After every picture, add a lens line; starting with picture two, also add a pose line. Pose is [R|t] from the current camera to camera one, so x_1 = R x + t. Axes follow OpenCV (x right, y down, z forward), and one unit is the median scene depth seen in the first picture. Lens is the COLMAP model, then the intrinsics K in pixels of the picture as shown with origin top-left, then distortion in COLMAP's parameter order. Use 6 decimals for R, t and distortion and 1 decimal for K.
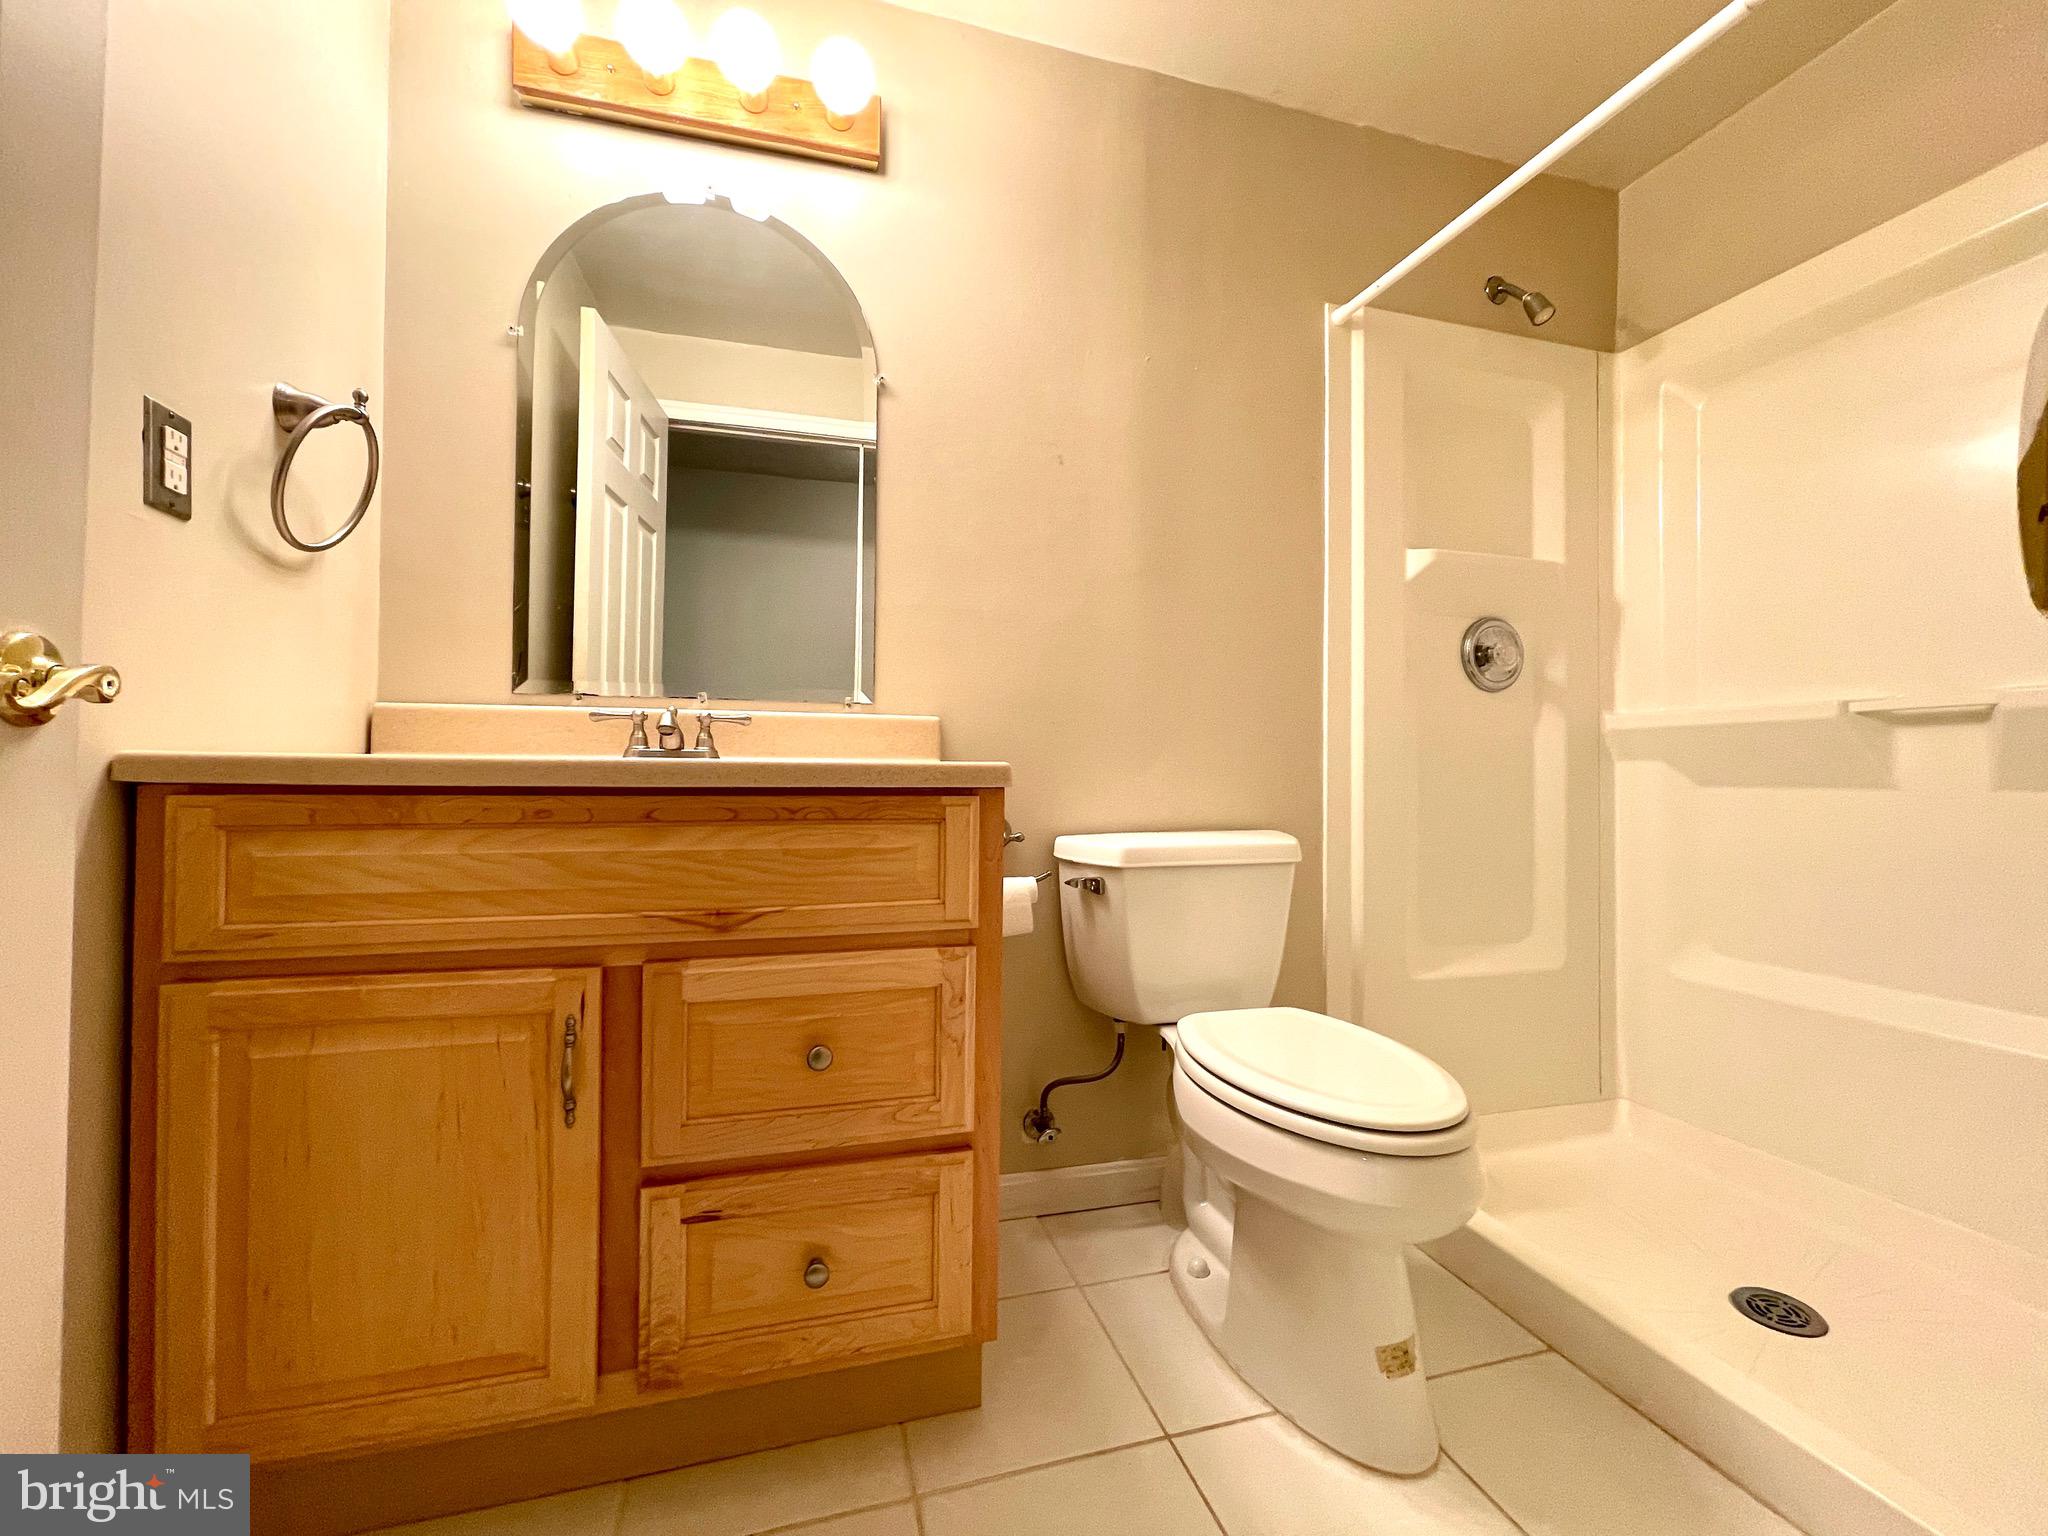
lens RADIAL K [[840.7, 0, 1015.9], [0, 840.7, 765.0], [0, 0, 1]] dist [0.002204, 0.001216]
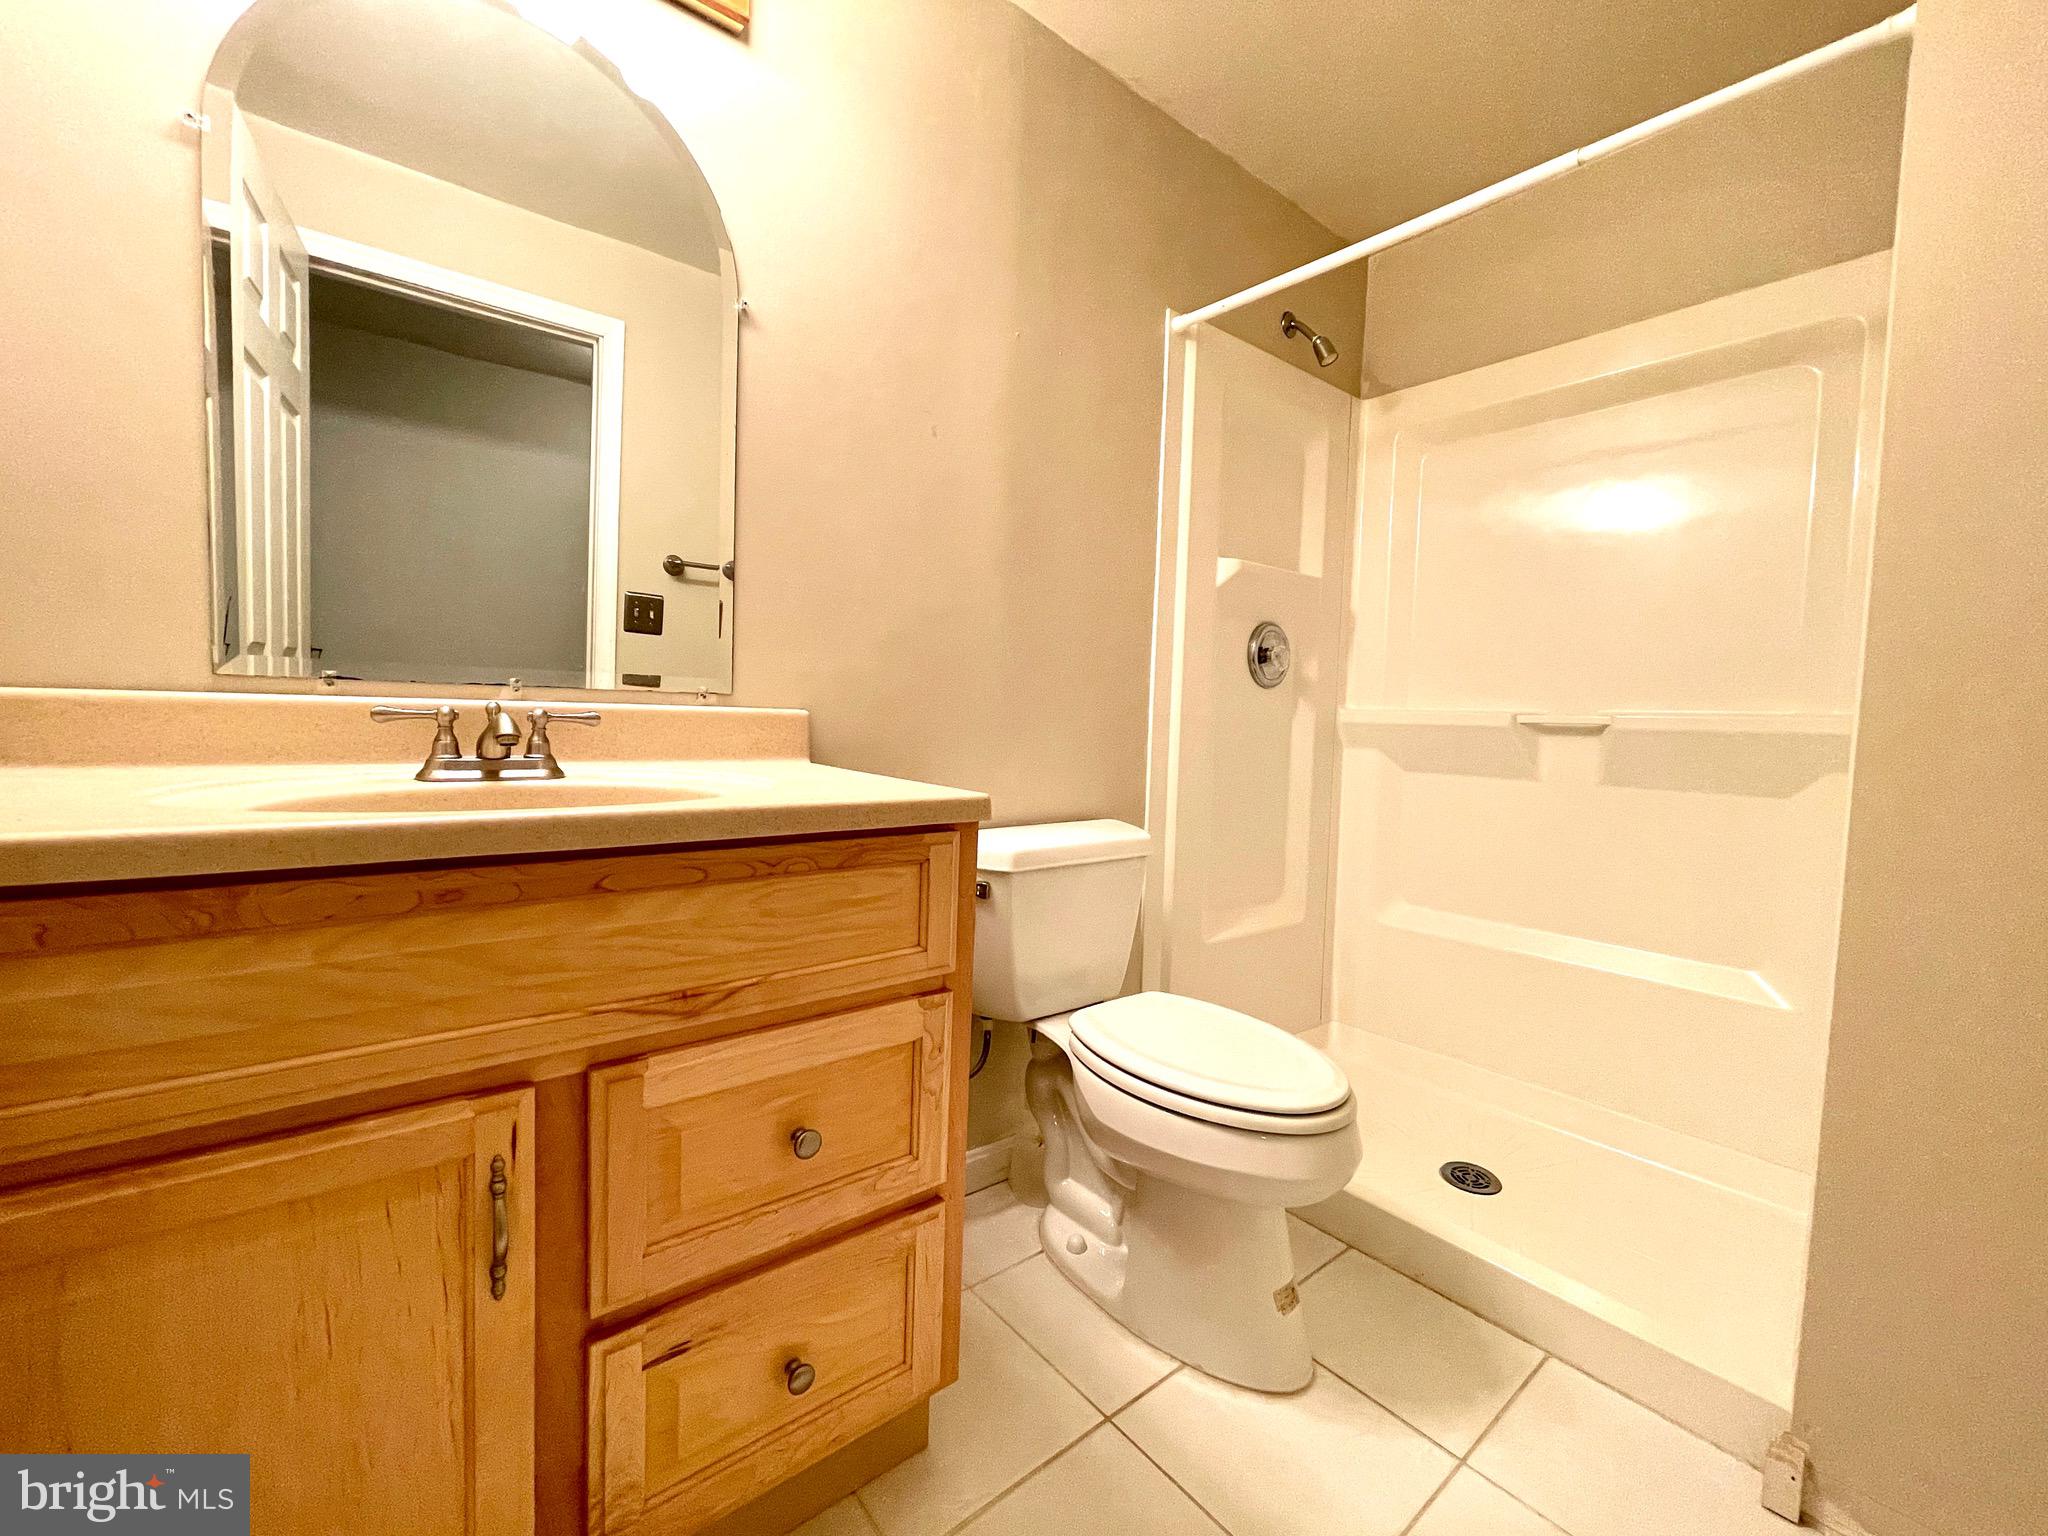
lens RADIAL K [[840.7, 0, 1015.9], [0, 840.7, 765.0], [0, 0, 1]] dist [0.002204, 0.001216]
pose [[0.920911, -0.004849, 0.389744, -0.292116], [-0.026476, 0.996835, 0.074961, -0.089596], [-0.388874, -0.079352, 0.917867, 0.115612]]
